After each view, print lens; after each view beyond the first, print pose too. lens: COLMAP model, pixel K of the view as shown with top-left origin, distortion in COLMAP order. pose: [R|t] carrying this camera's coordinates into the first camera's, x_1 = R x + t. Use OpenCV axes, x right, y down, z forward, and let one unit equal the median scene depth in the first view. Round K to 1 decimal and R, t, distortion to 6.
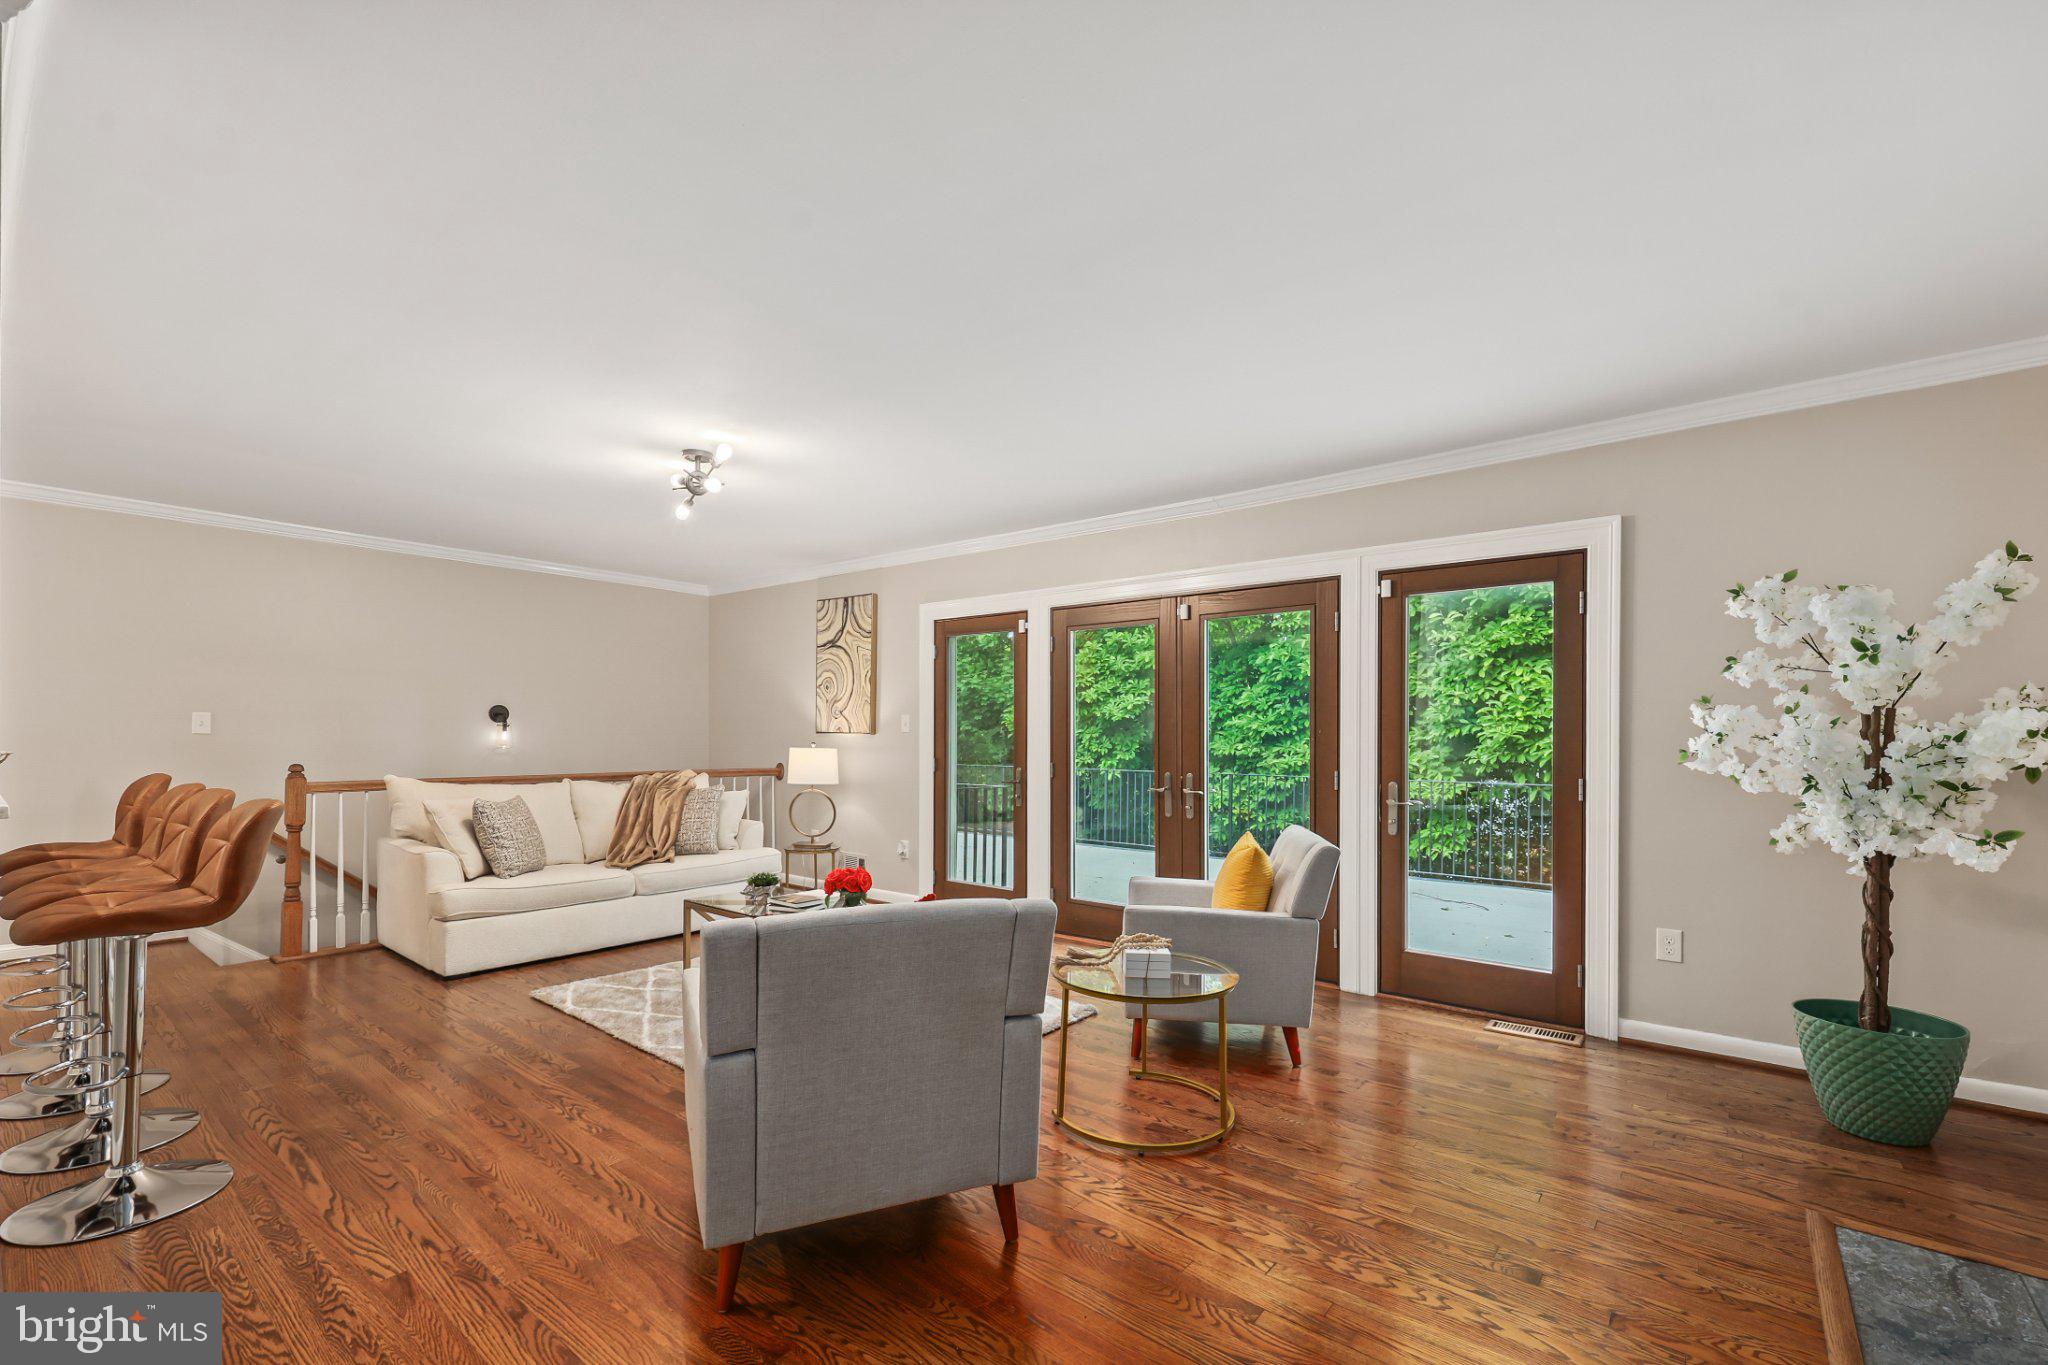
lens RADIAL K [[867.3, 0, 1029.9], [0, 867.3, 739.3], [0, 0, 1]] dist [-0.000116, -0.000057]
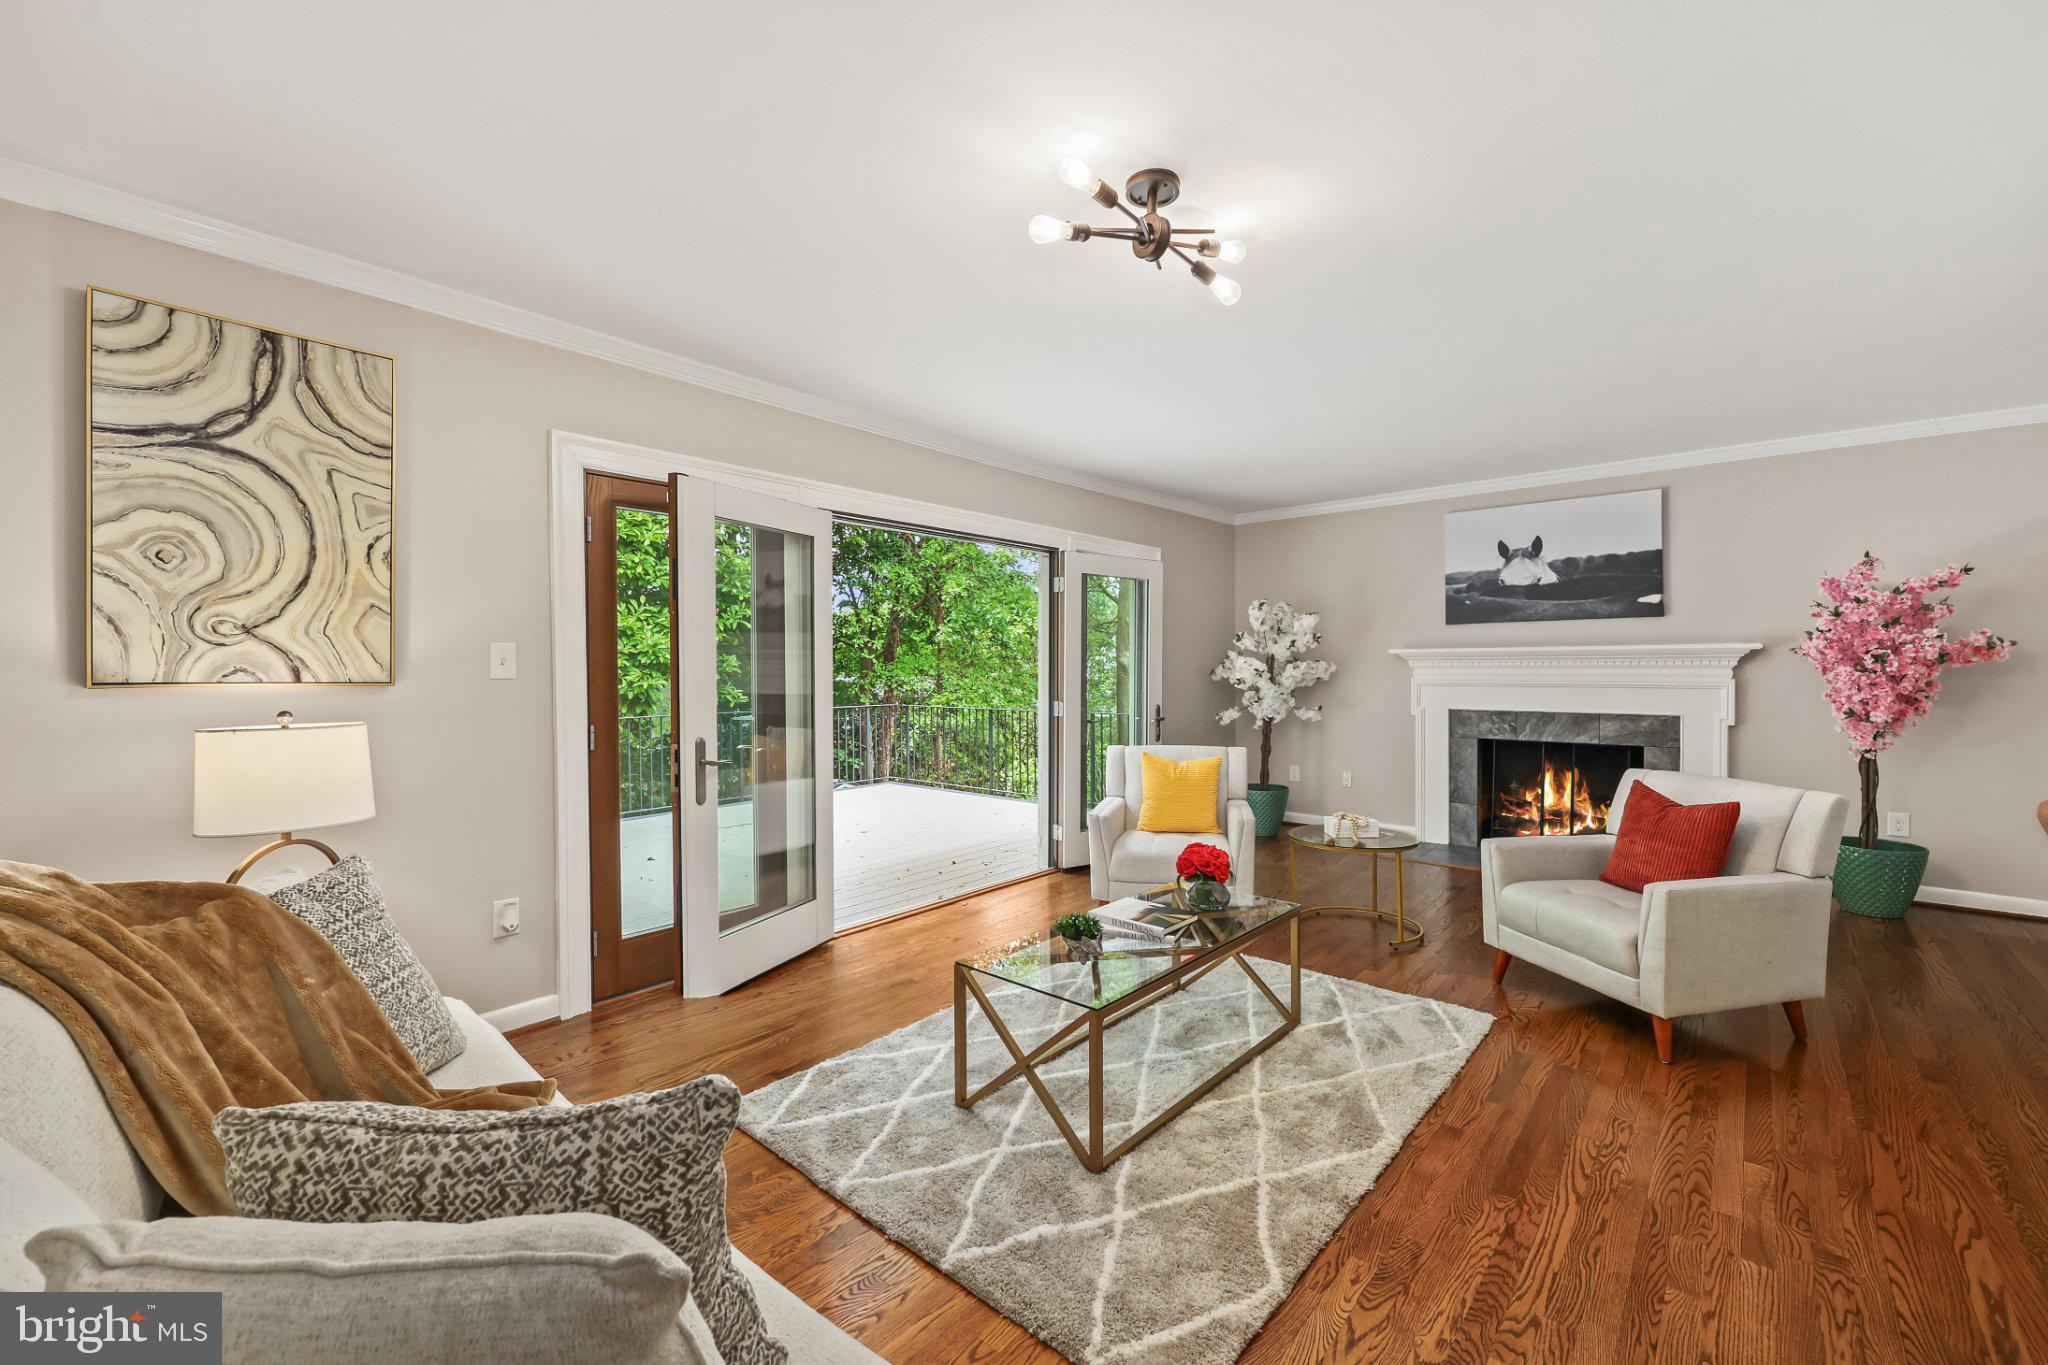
lens RADIAL K [[825.4, 0, 1027.3], [0, 825.4, 673.8], [0, 0, 1]] dist [-0.003366, -0.000201]
pose [[0.039369, -0.017716, 0.999068, -0.665950], [0.006671, 0.999825, 0.017466, -0.019045], [-0.999202, 0.005977, 0.039480, 0.769303]]
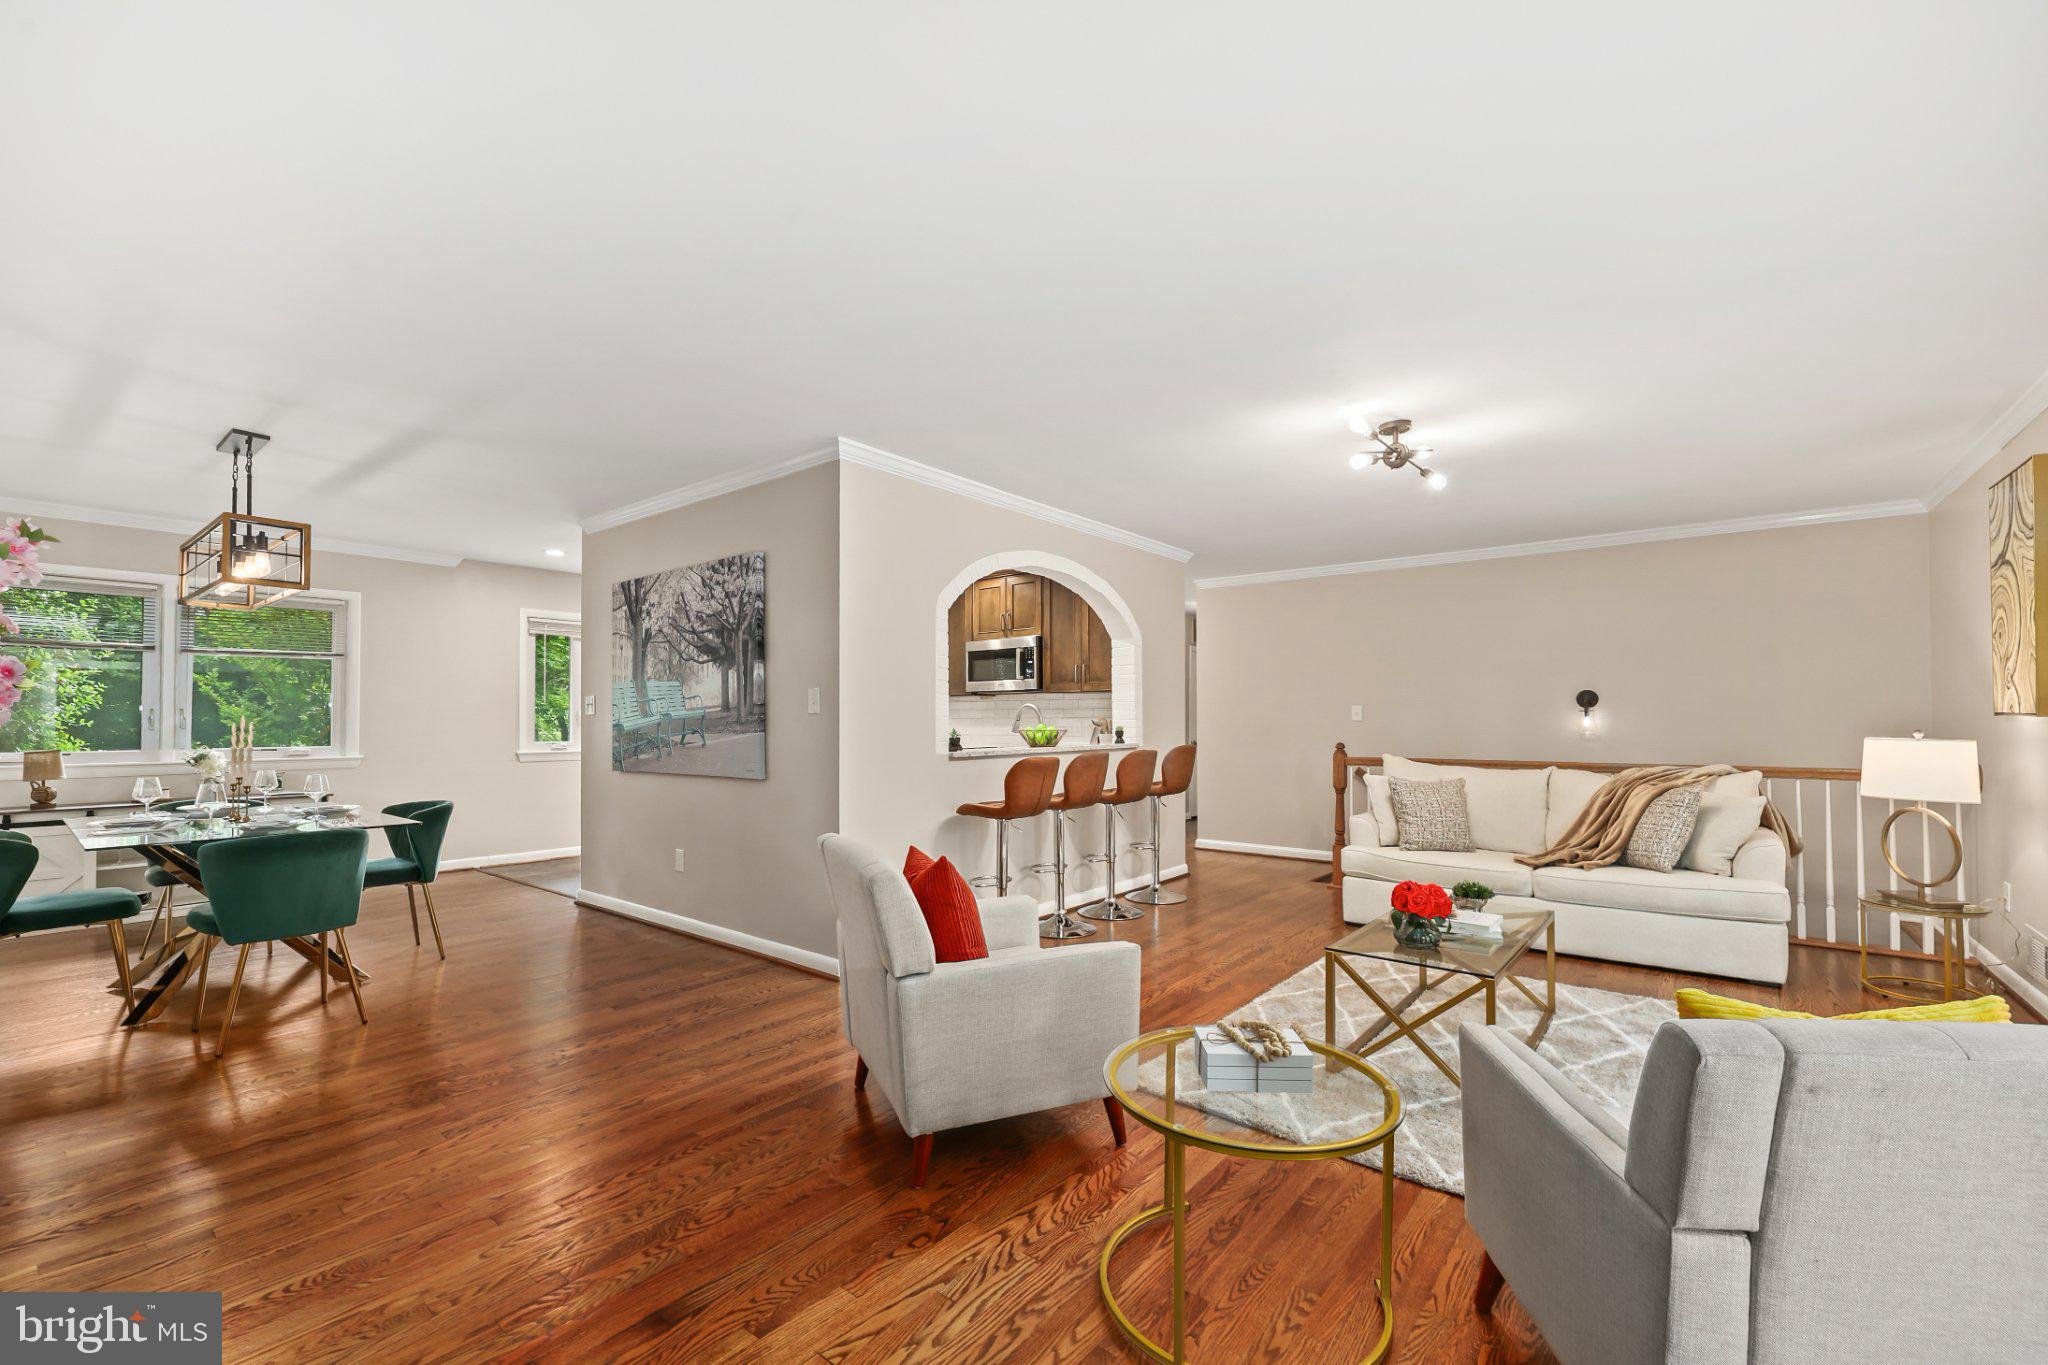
lens RADIAL K [[851.0, 0, 1025.6], [0, 851.0, 711.3], [0, 0, 1]] dist [-0.000204, -0.000171]
pose [[0.002981, -0.018113, -0.999832, 0.402007], [0.000678, 0.999836, -0.018111, 0.002003], [0.999995, -0.000624, 0.002993, 0.433302]]
